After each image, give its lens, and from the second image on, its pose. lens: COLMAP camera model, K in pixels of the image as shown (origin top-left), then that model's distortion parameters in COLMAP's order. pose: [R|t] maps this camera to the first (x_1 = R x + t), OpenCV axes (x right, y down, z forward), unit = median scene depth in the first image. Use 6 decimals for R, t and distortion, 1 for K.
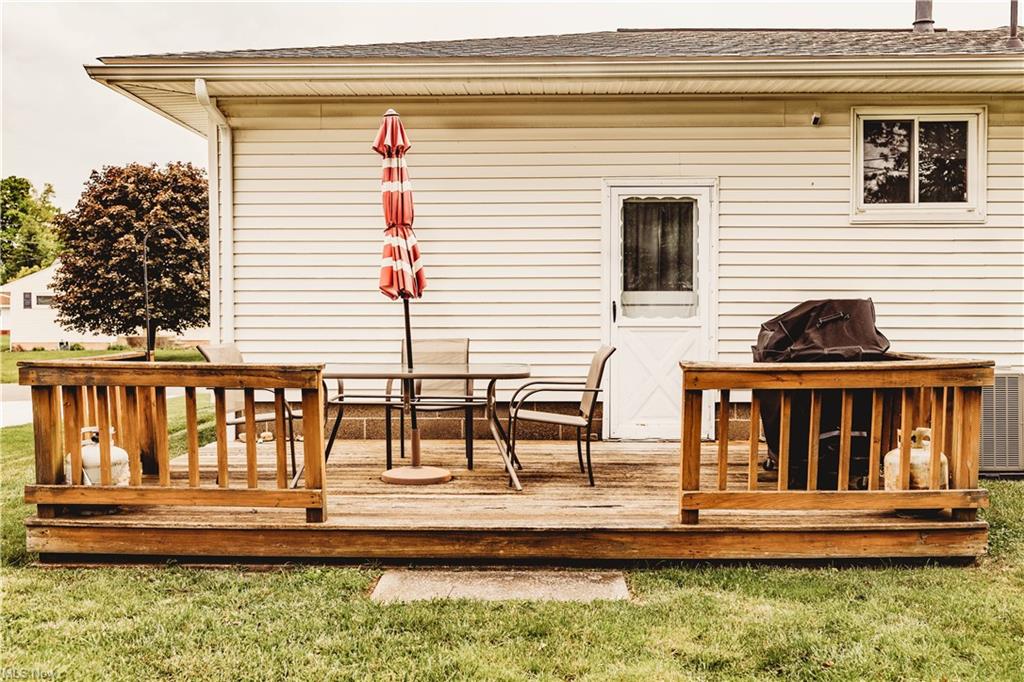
lens RADIAL K [[987.3, 0, 512.0], [0, 987.3, 341.0], [0, 0, 1]] dist [-0.001292, -0.008858]
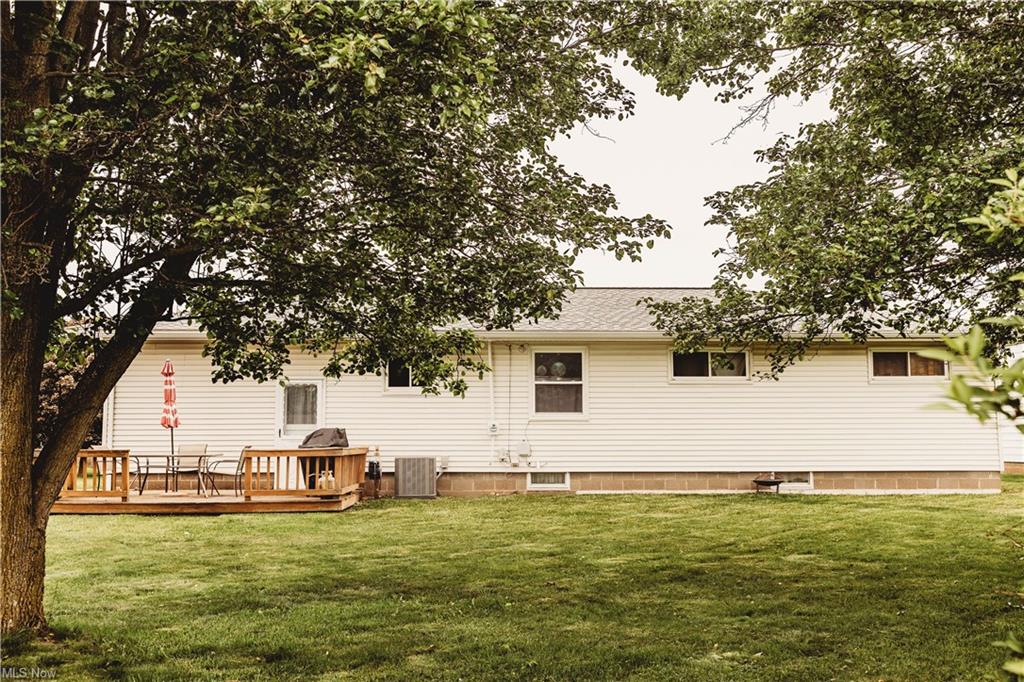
lens RADIAL K [[987.3, 0, 512.0], [0, 987.3, 341.0], [0, 0, 1]] dist [-0.001292, -0.008858]
pose [[0.998567, 0.004421, 0.053336, 0.685801], [0.002379, 0.991931, -0.126758, 0.065723], [-0.053466, 0.126703, 0.990499, -1.774525]]
